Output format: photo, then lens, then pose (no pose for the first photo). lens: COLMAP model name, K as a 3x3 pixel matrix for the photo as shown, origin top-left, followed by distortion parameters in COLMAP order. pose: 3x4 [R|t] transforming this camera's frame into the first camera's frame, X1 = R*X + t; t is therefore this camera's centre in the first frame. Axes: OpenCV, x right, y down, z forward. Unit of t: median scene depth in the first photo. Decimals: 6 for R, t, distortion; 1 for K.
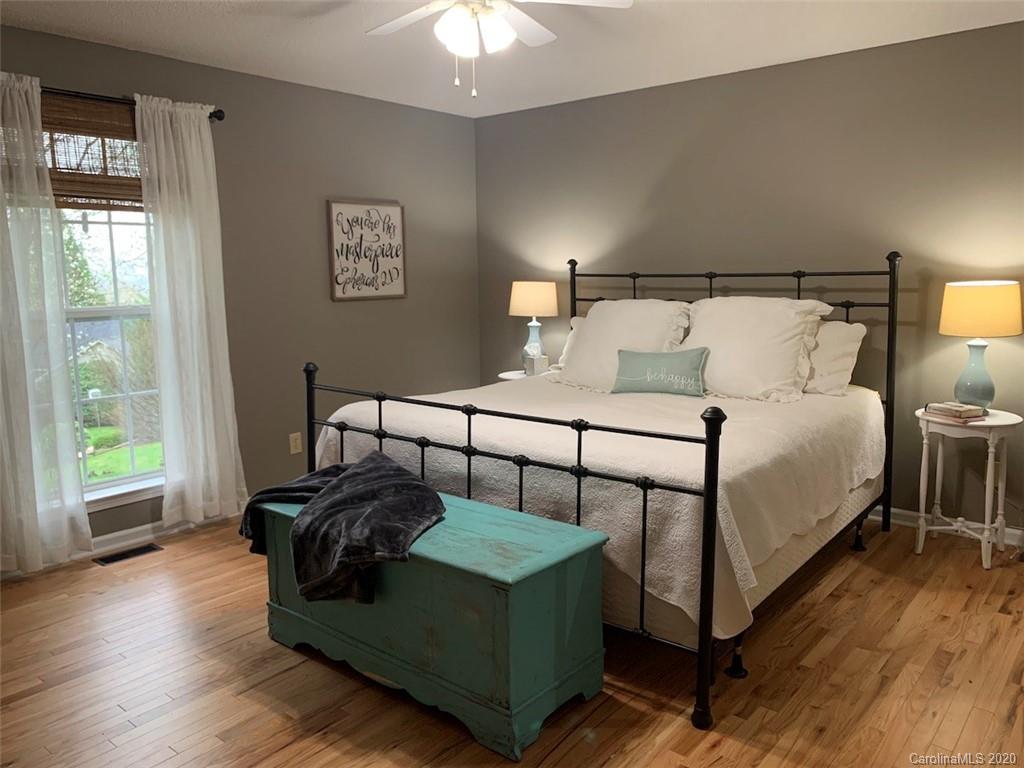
lens RADIAL K [[789.0, 0, 517.3], [0, 789.0, 385.2], [0, 0, 1]] dist [-0.003514, -0.004668]
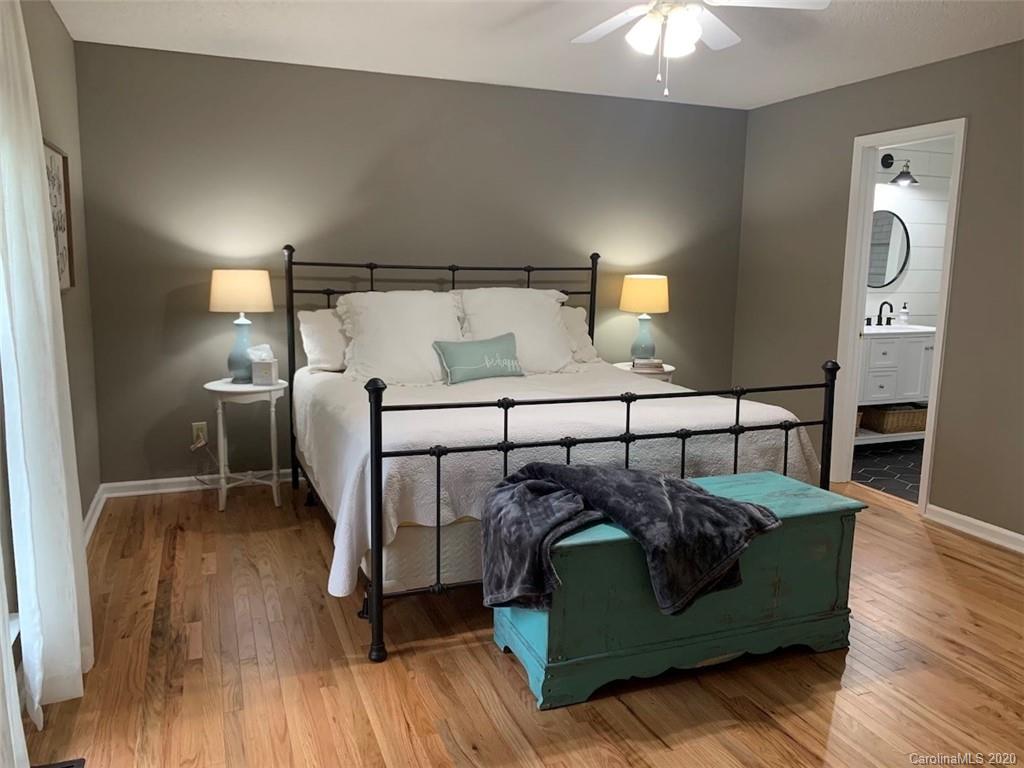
lens RADIAL K [[716.7, 0, 509.6], [0, 716.7, 401.5], [0, 0, 1]] dist [0.060579, -0.000841]
pose [[0.493695, -0.145325, 0.857406, -0.669921], [0.101221, 0.988840, 0.109319, -0.060083], [-0.863724, 0.032817, 0.502895, 0.460050]]
